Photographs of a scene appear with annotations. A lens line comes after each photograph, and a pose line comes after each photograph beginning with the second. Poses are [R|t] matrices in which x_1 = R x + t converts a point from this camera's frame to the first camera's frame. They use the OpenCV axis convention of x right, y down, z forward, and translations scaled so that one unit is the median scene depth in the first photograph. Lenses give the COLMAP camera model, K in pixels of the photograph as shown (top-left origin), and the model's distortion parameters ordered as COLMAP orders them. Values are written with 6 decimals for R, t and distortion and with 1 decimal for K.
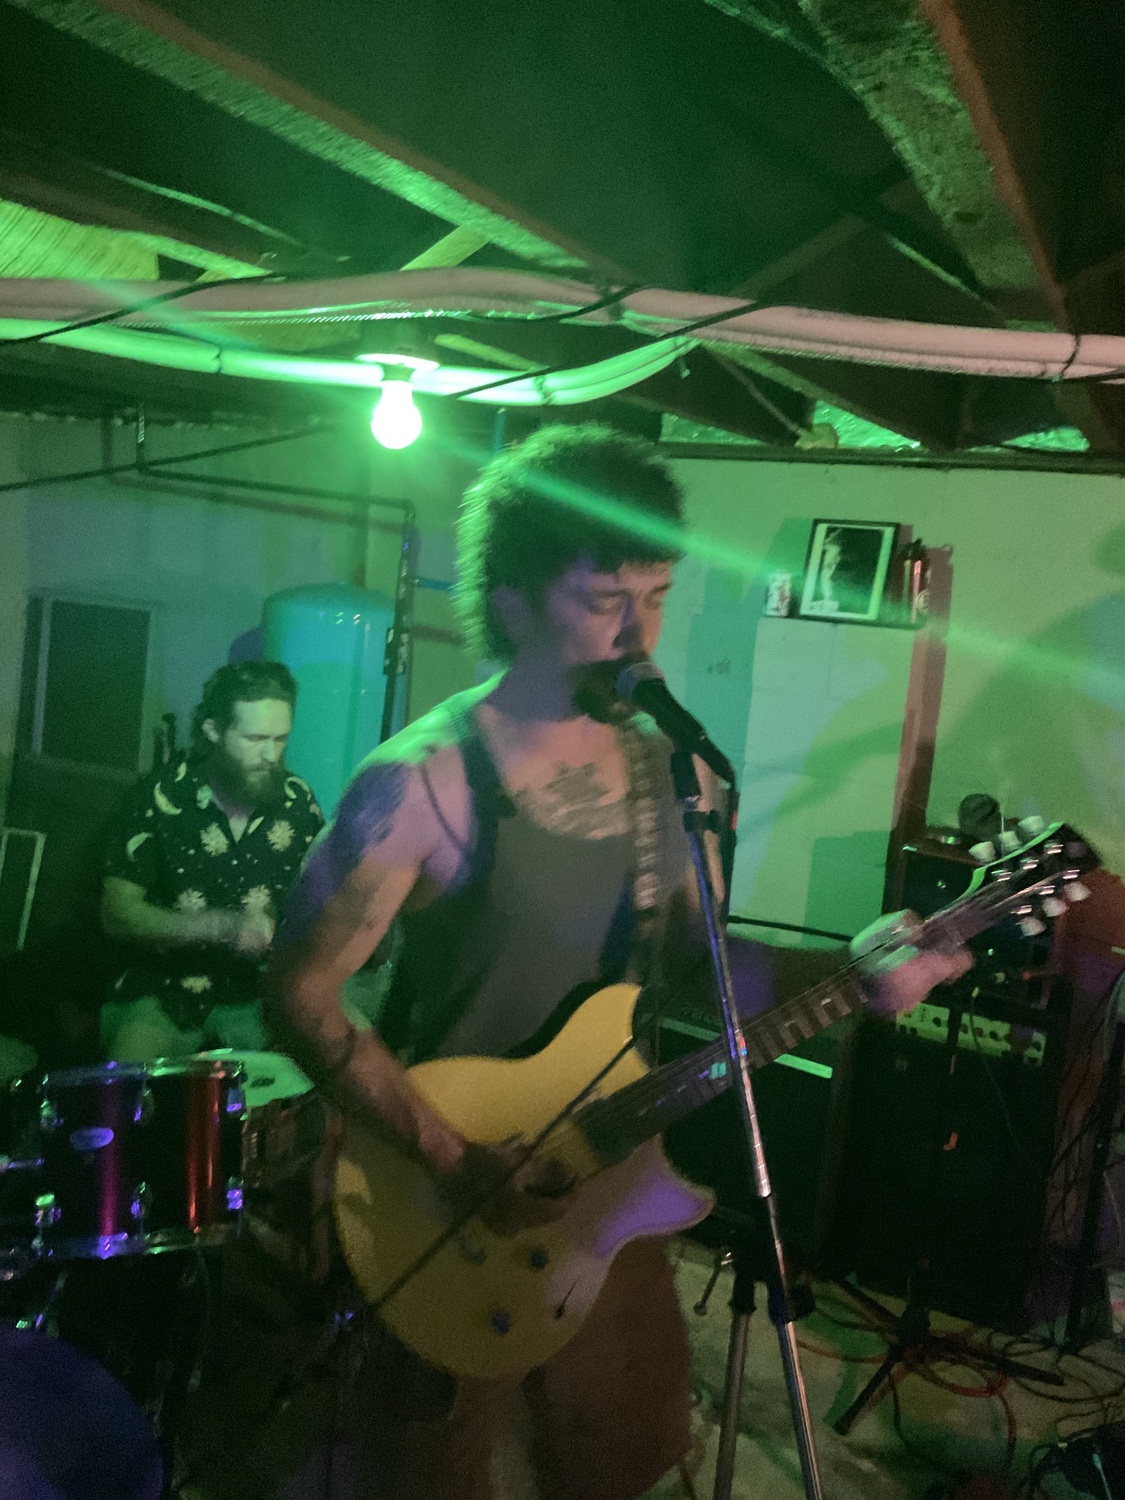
lens RADIAL K [[1213.5, 0, 573.9], [0, 1213.5, 744.3], [0, 0, 1]] dist [0.008662, -0.039791]
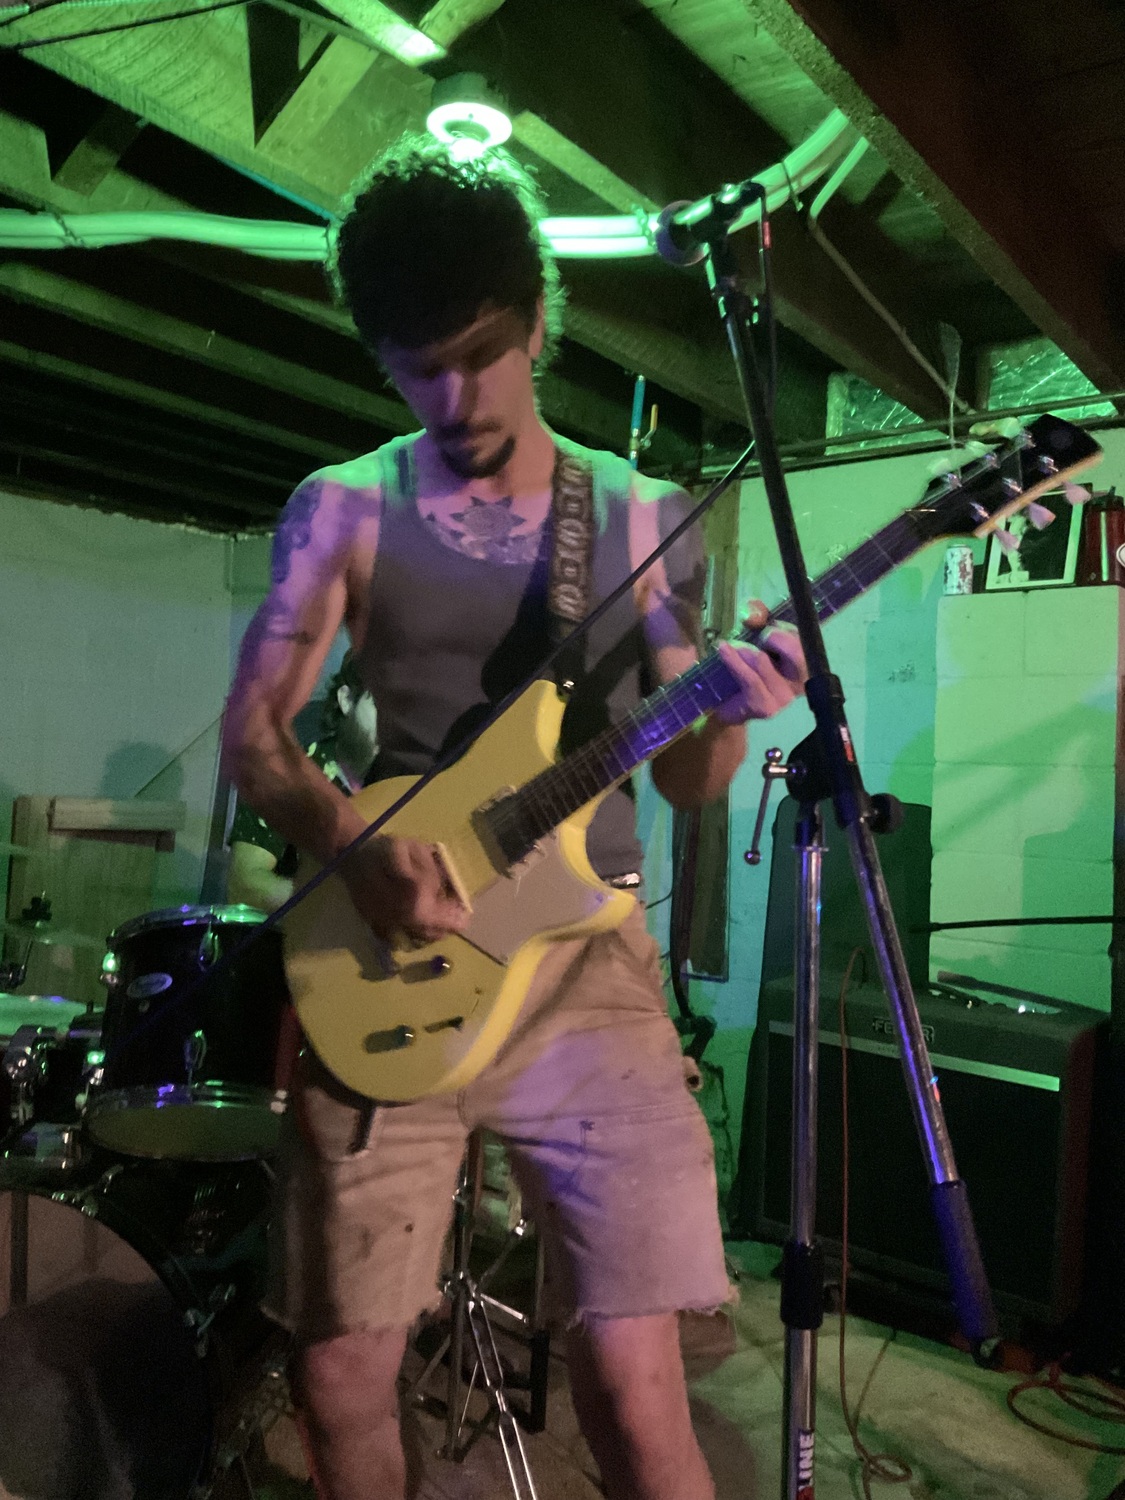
lens RADIAL K [[1213.5, 0, 568.7], [0, 1213.5, 758.1], [0, 0, 1]] dist [0.008662, -0.039791]
pose [[0.980699, -0.048188, -0.189494, 0.052675], [0.009443, 0.979697, -0.200261, 0.215282], [0.195297, 0.194606, 0.961243, 0.104707]]
